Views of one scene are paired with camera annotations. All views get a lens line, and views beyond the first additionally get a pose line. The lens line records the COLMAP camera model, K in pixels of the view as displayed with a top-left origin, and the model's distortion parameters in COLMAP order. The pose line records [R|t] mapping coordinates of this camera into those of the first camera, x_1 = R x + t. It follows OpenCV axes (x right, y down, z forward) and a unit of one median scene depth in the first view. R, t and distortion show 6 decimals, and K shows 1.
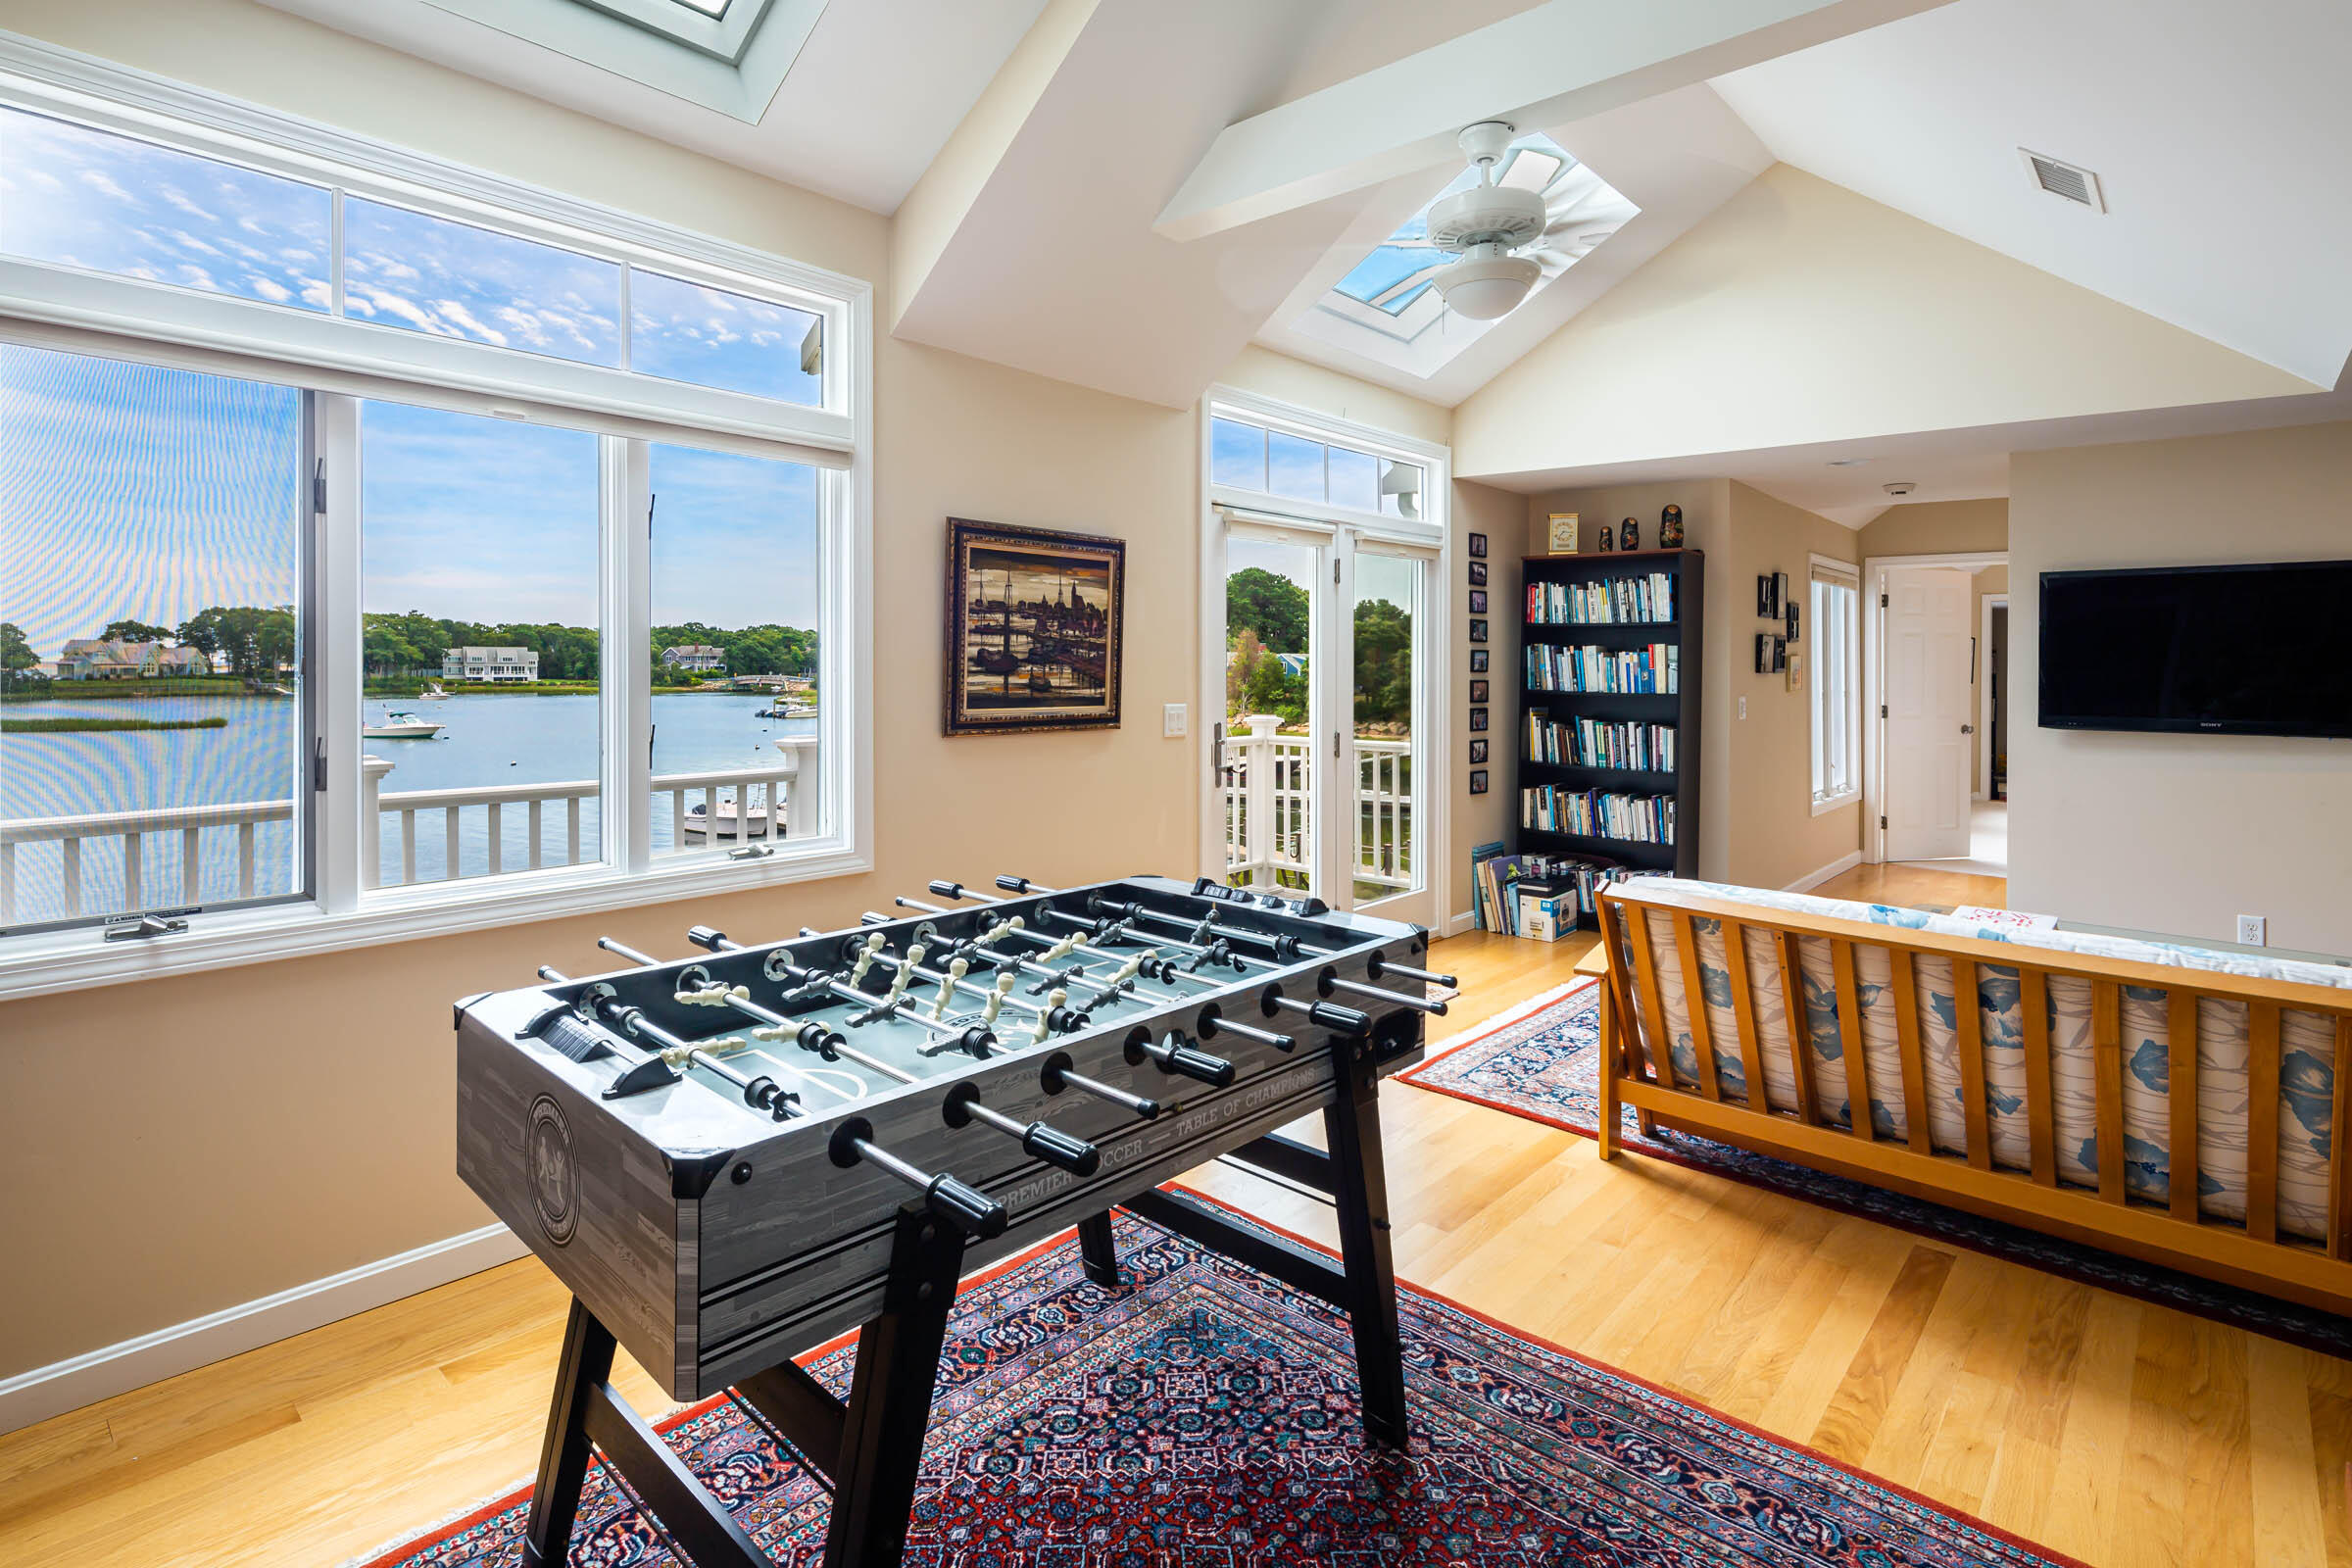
lens RADIAL K [[1141.4, 0, 1152.6], [0, 1141.4, 678.0], [0, 0, 1]] dist [0.002478, -0.002871]
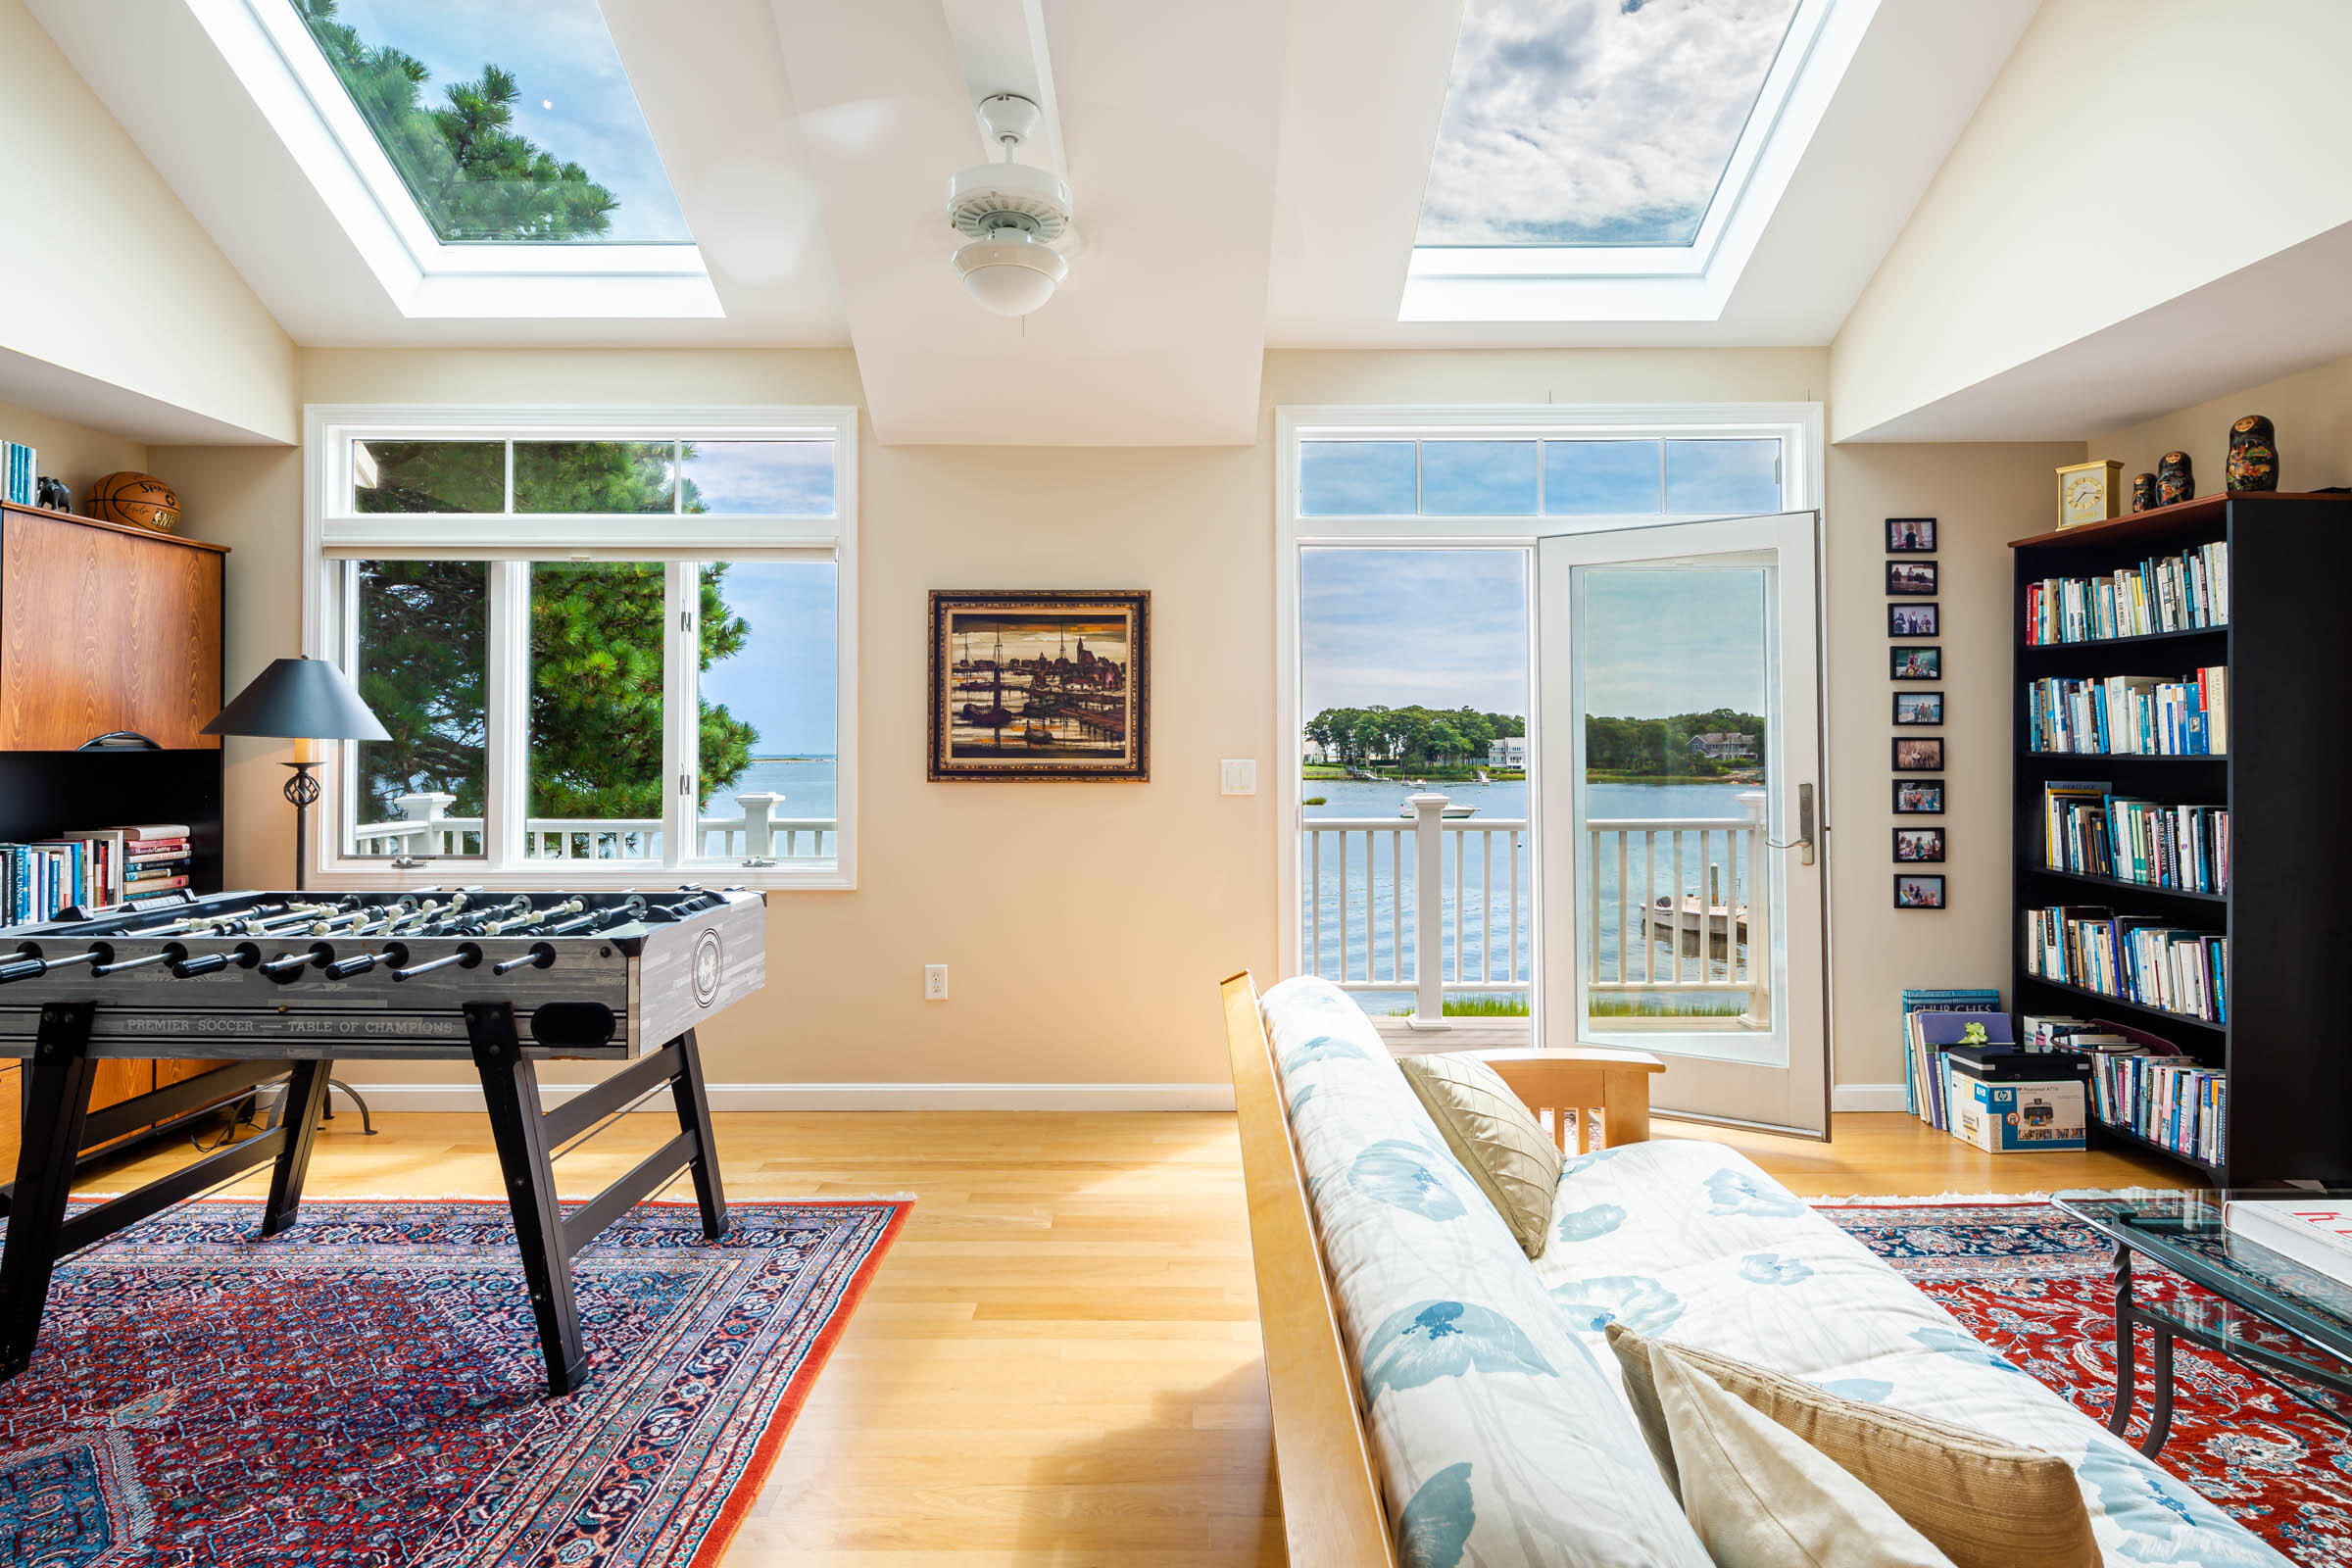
lens RADIAL K [[1184.6, 0, 1179.1], [0, 1184.6, 740.2], [0, 0, 1]] dist [0.003411, -0.000639]
pose [[0.681168, -0.013282, -0.732007, 0.744211], [-0.003639, 0.999762, -0.021527, 0.029973], [0.732118, 0.017327, 0.680957, 0.325588]]
